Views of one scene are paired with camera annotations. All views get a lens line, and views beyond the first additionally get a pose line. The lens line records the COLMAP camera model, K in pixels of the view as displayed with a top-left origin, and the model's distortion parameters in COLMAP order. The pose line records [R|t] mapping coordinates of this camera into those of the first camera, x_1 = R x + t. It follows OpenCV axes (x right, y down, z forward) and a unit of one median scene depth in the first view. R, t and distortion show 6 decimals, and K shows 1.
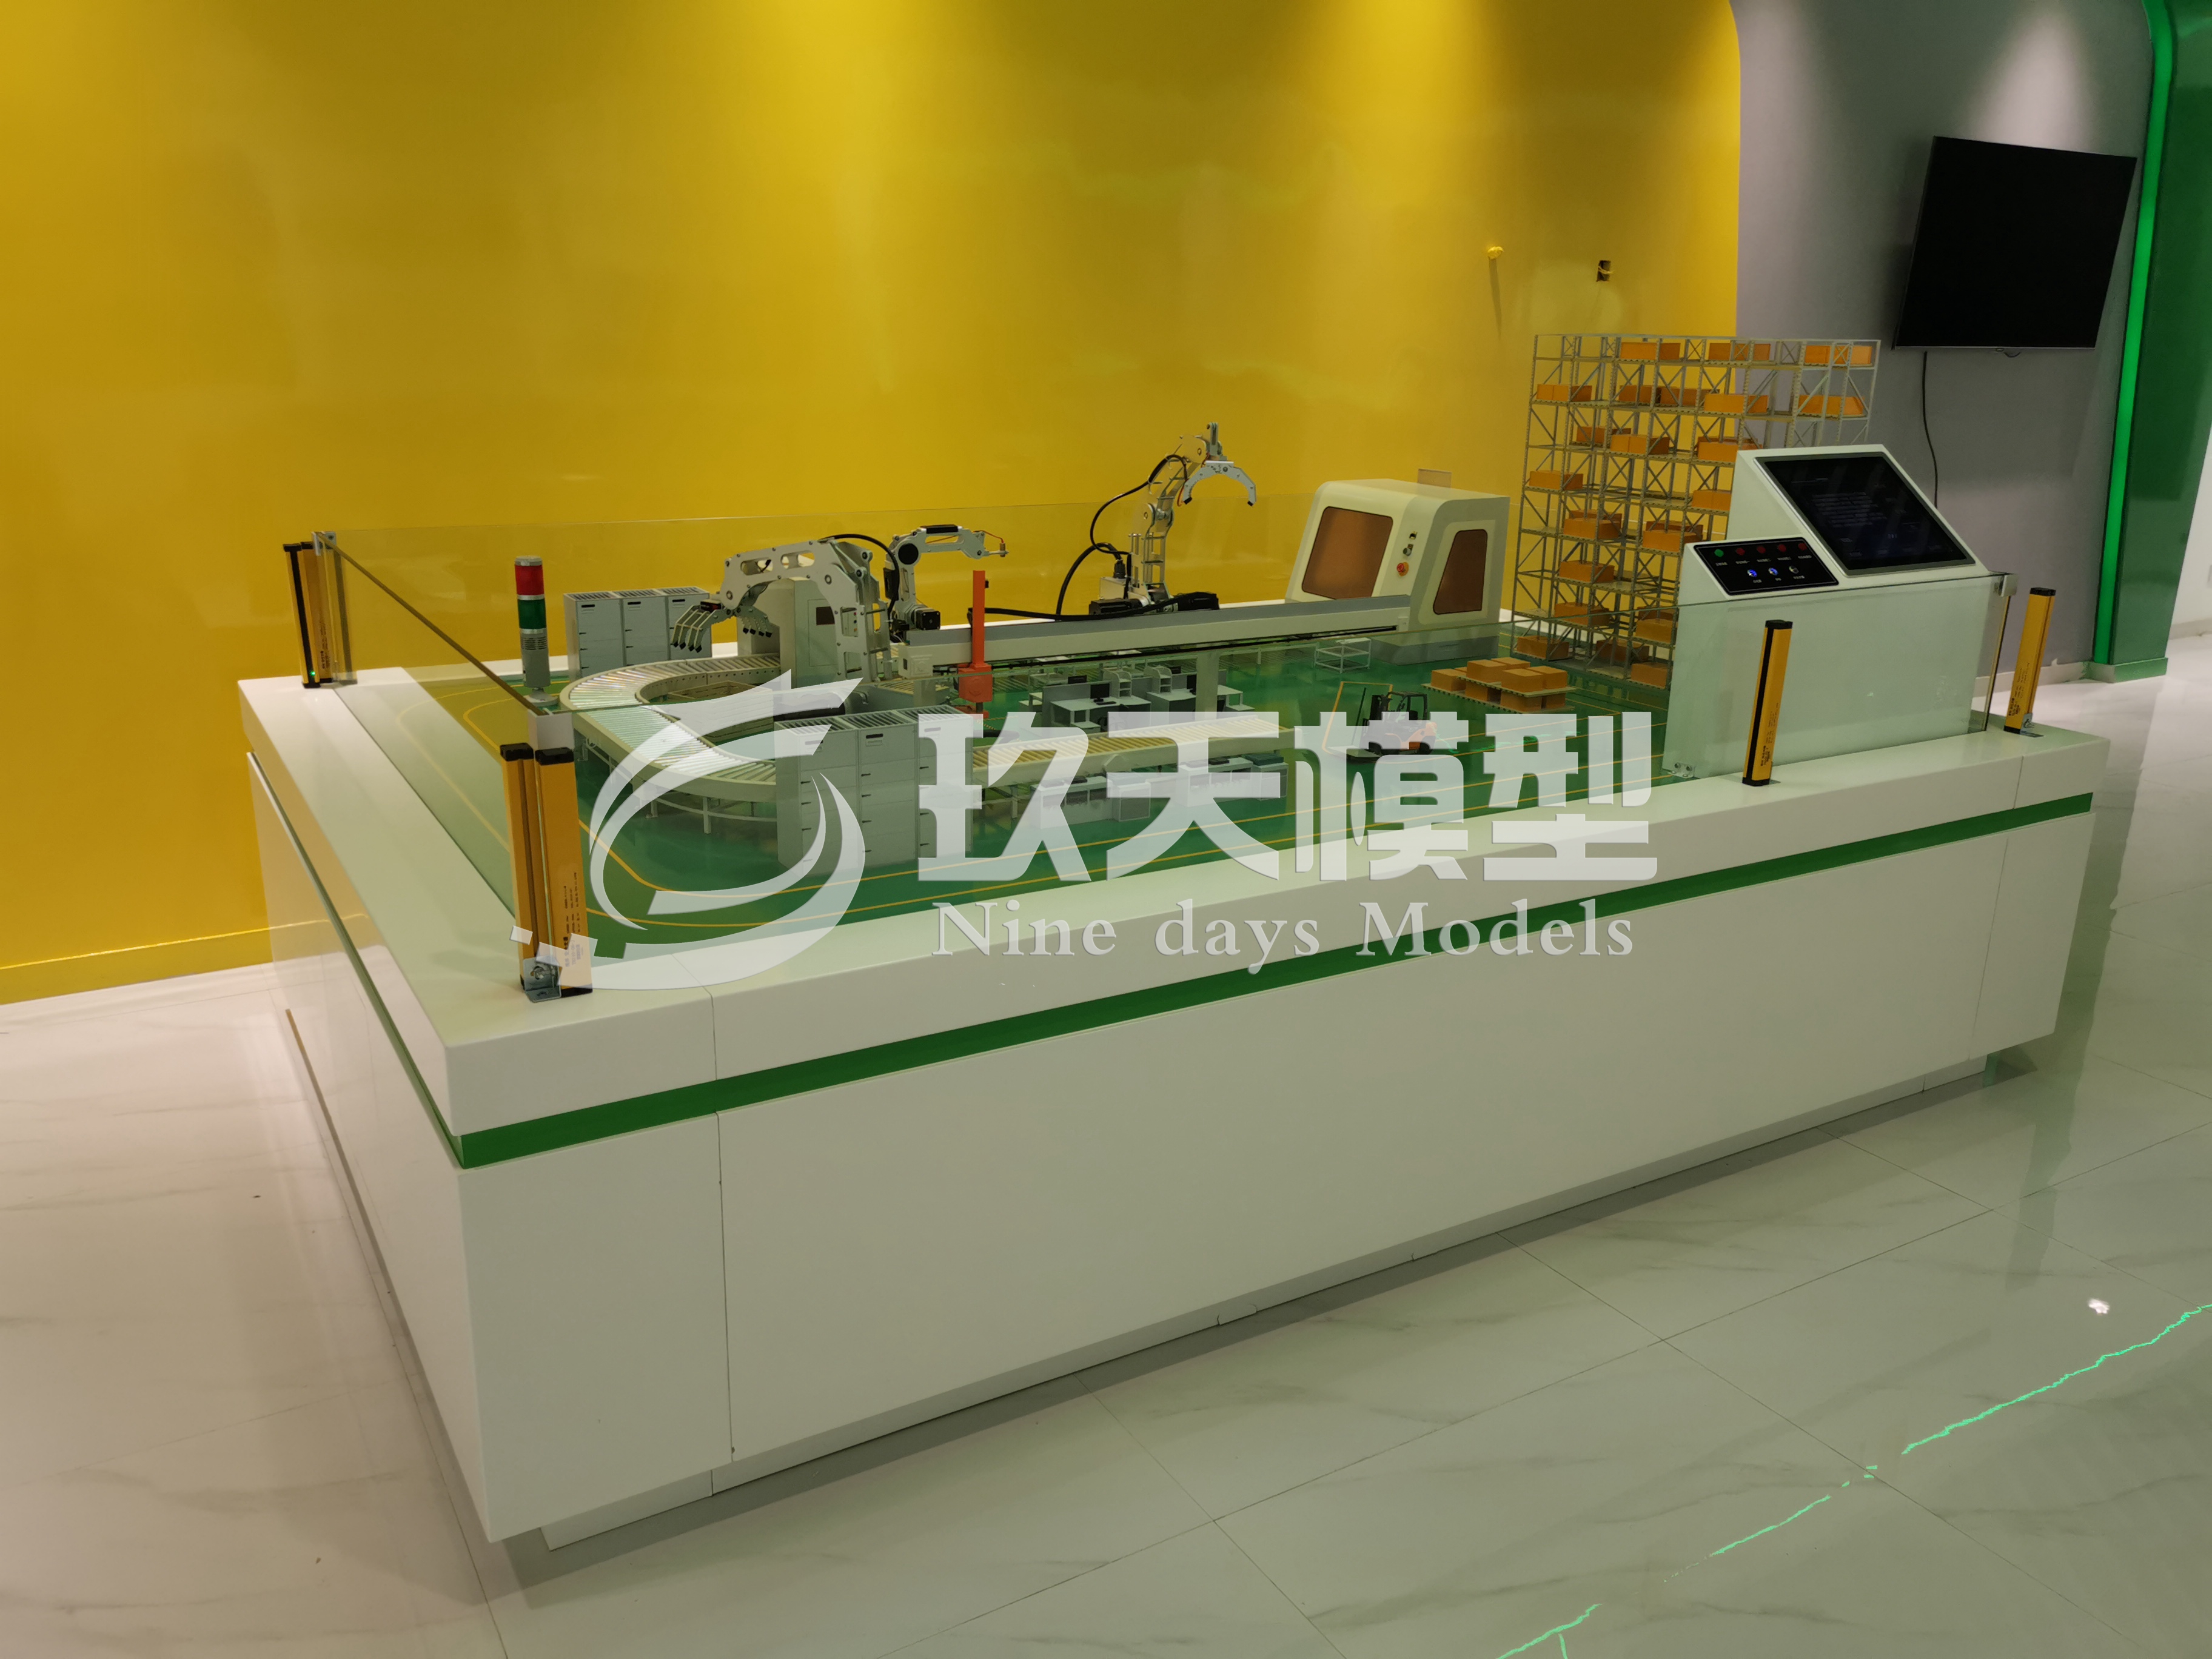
lens RADIAL K [[1709.2, 0, 1098.4], [0, 1709.2, 831.9], [0, 0, 1]] dist [0.058792, -0.059233]
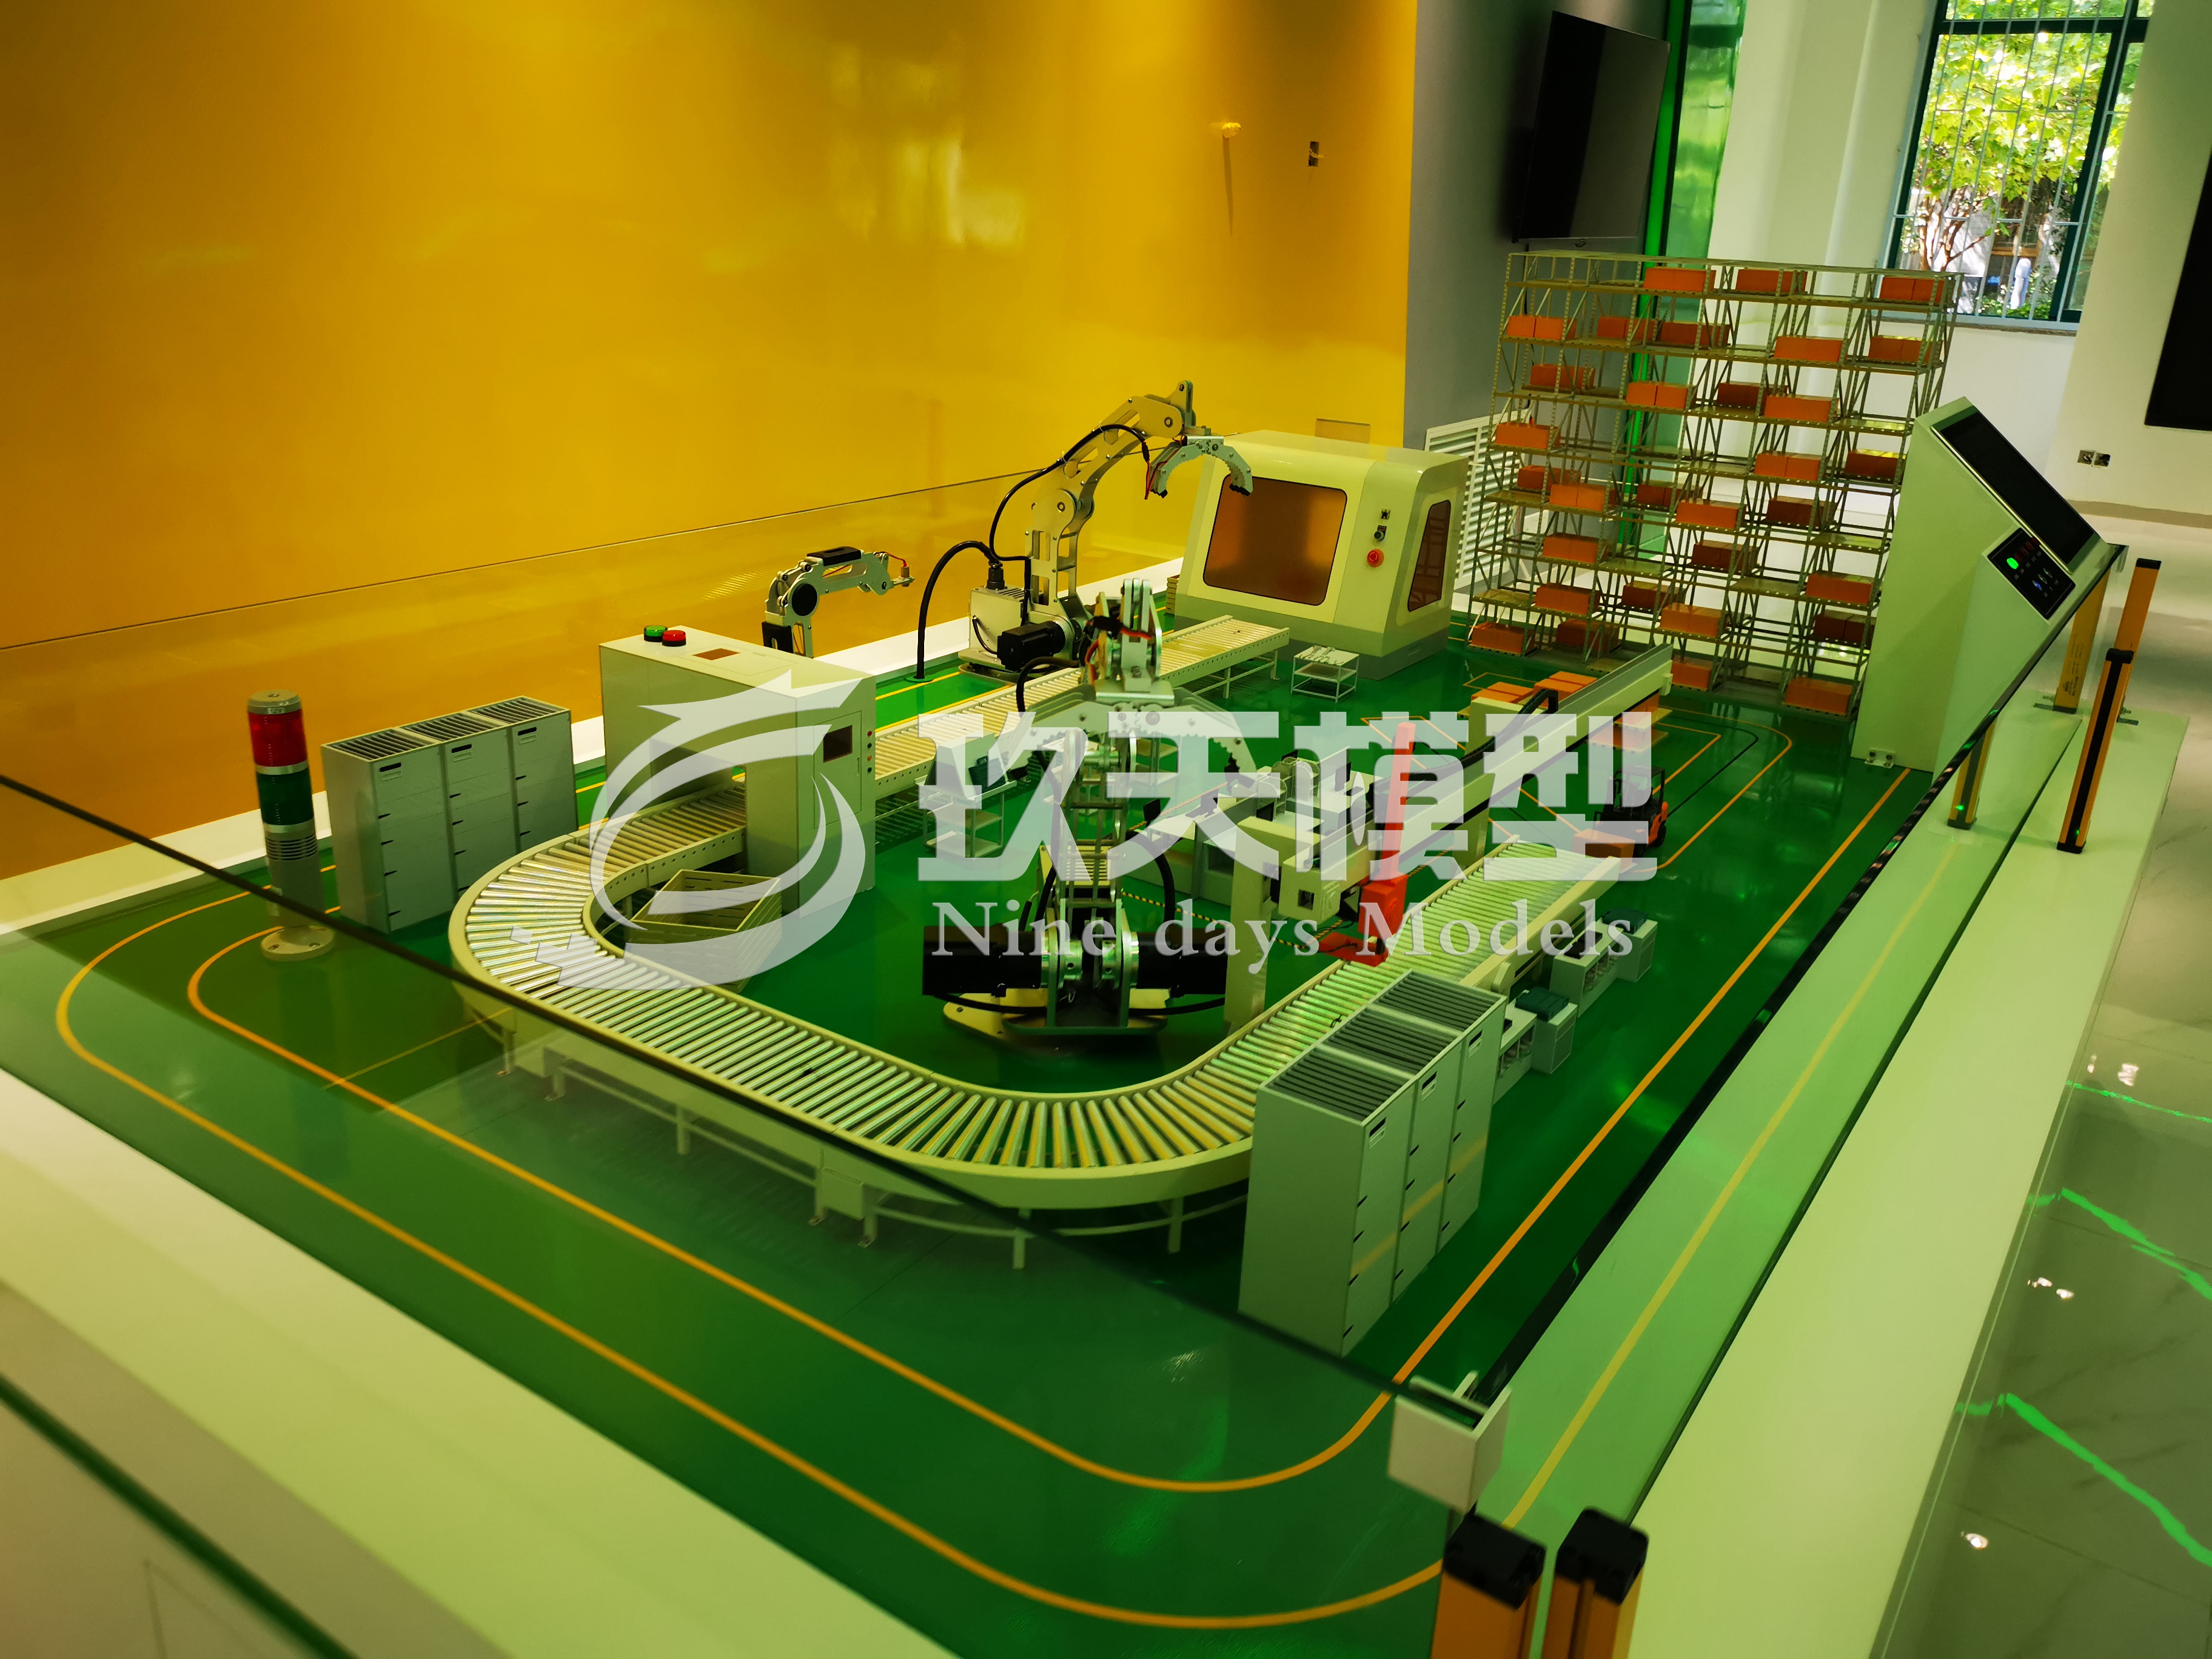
lens RADIAL K [[1717.3, 0, 1093.1], [0, 1717.3, 821.1], [0, 0, 1]] dist [0.058955, -0.071650]
pose [[0.909277, -0.130697, 0.395136, -0.299333], [0.100765, 0.990299, 0.095679, -0.138165], [-0.403808, -0.047183, 0.913626, 0.369458]]
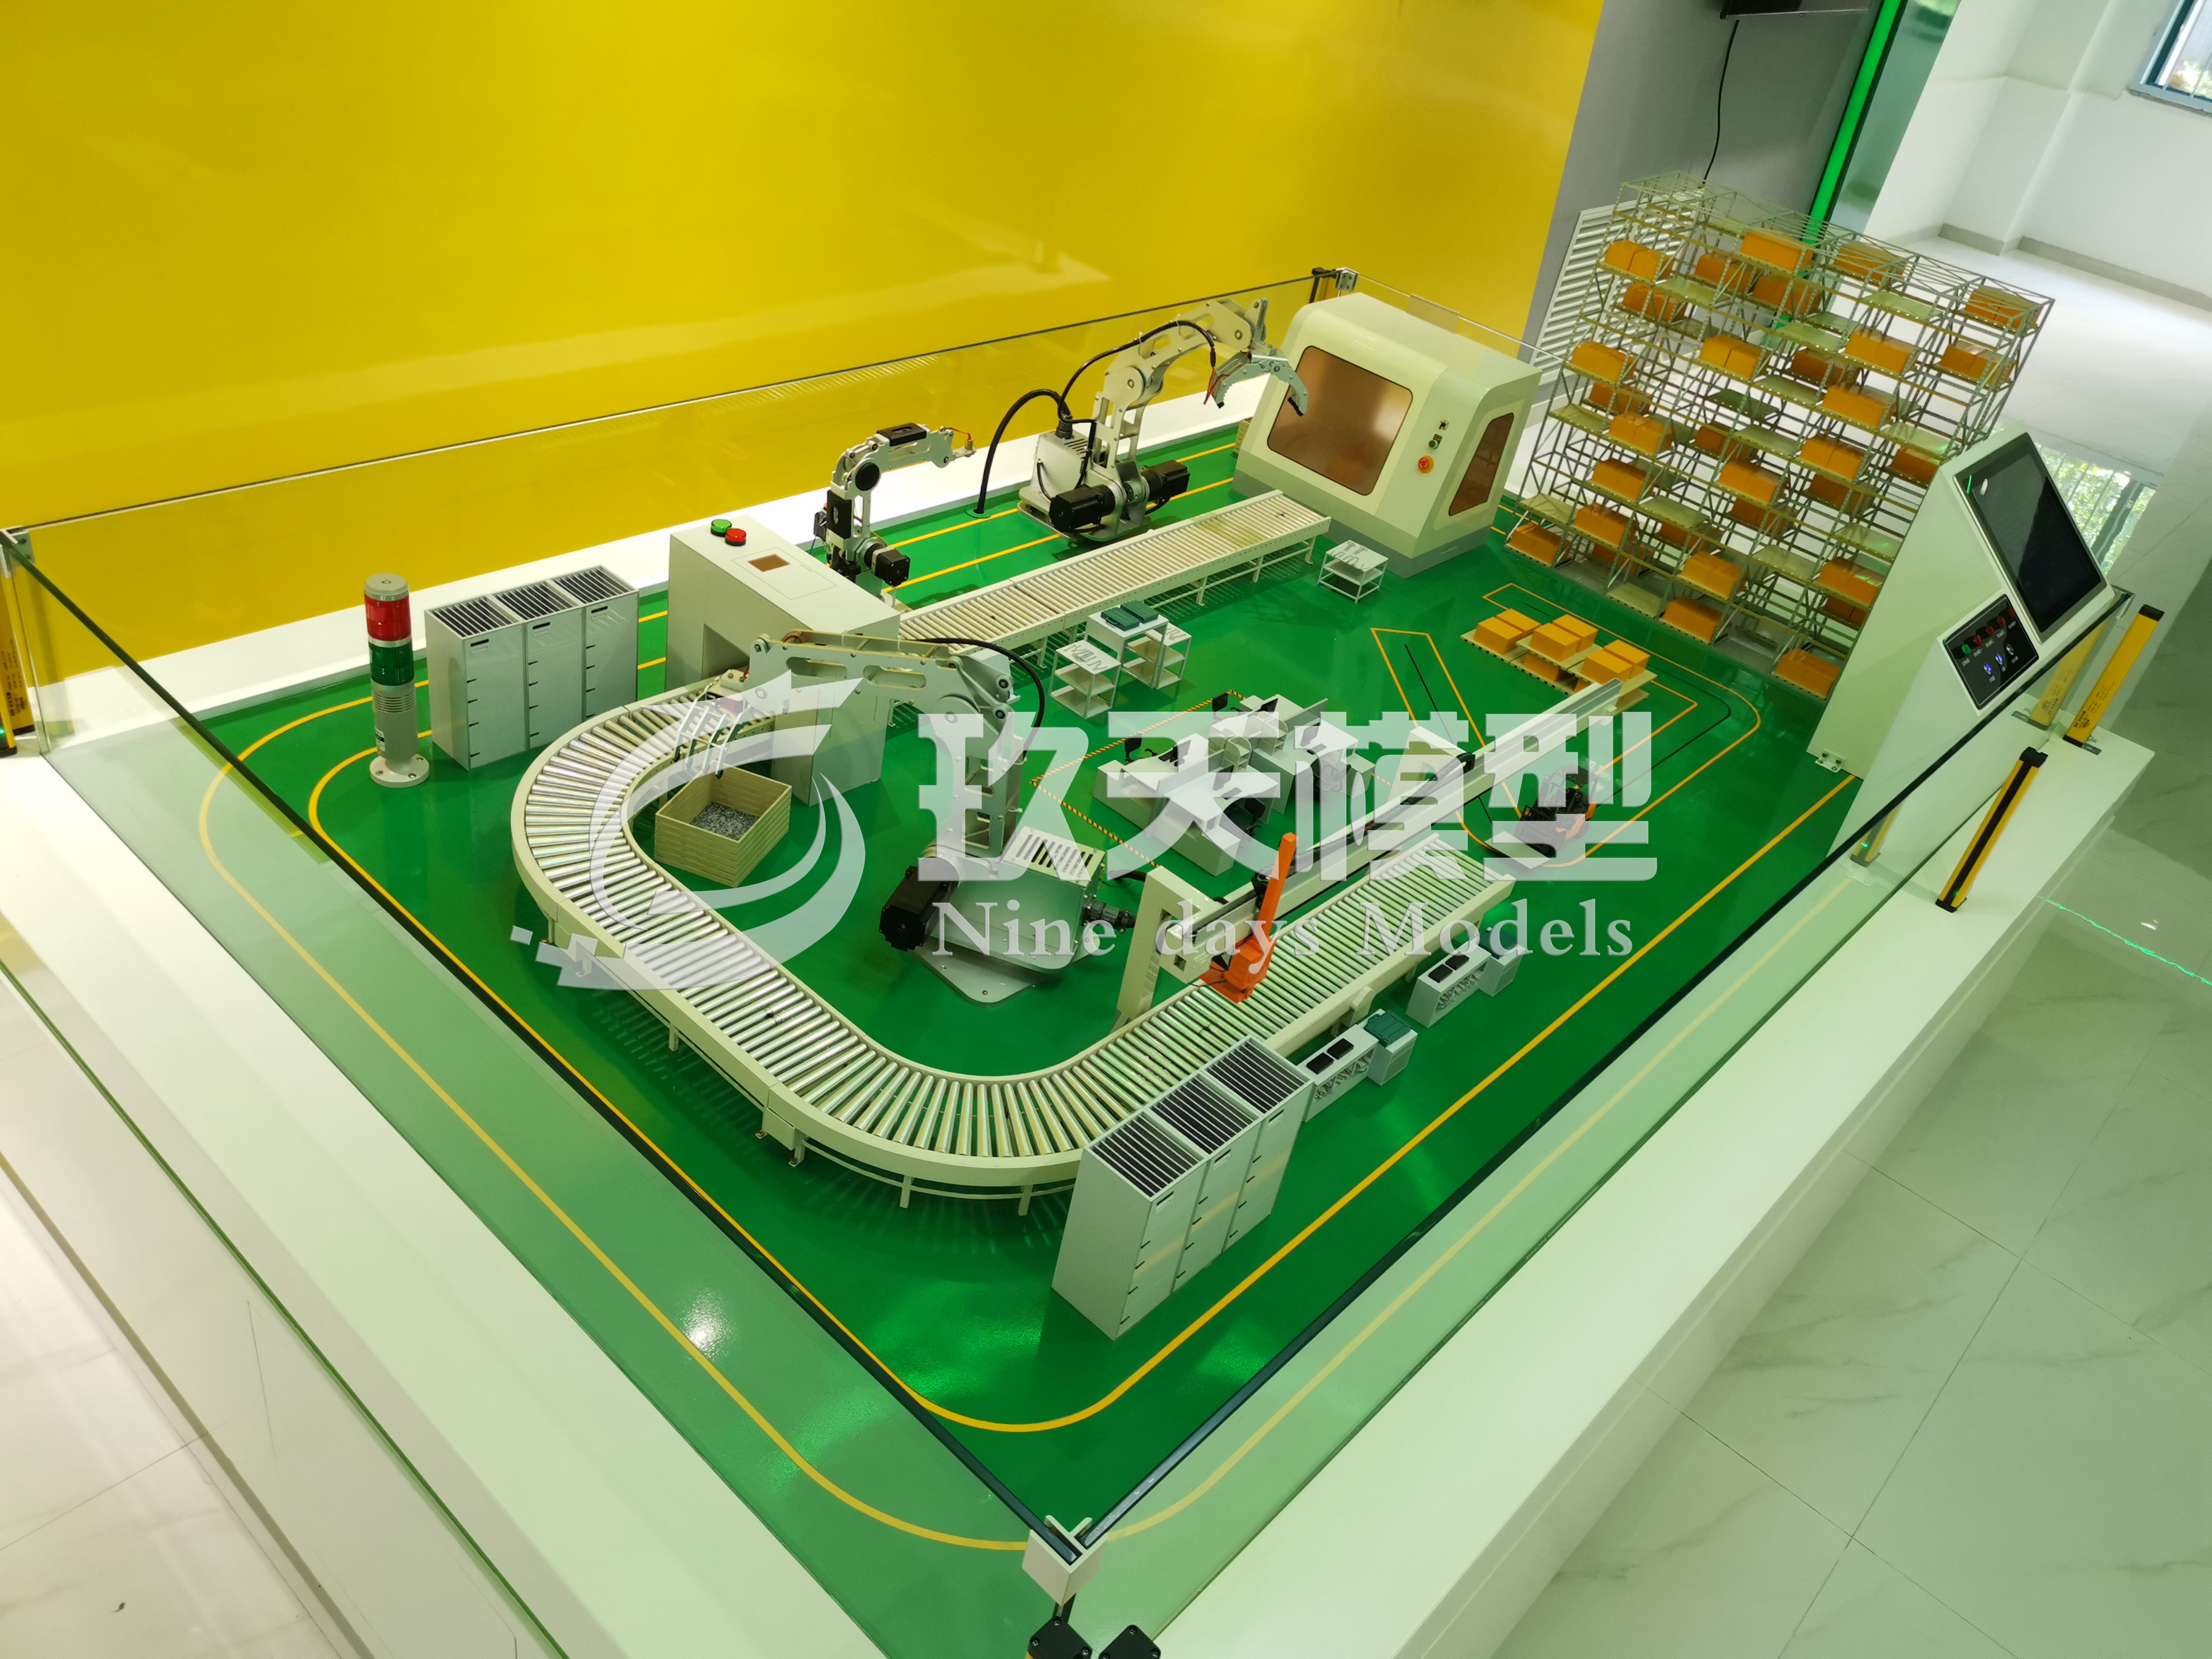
lens RADIAL K [[1717.3, 0, 1093.1], [0, 1717.3, 821.1], [0, 0, 1]] dist [0.058955, -0.071650]
pose [[0.947245, -0.051300, 0.316378, -0.273849], [-0.058416, 0.942942, 0.327794, -0.285799], [-0.315142, -0.328983, 0.890200, 0.291528]]
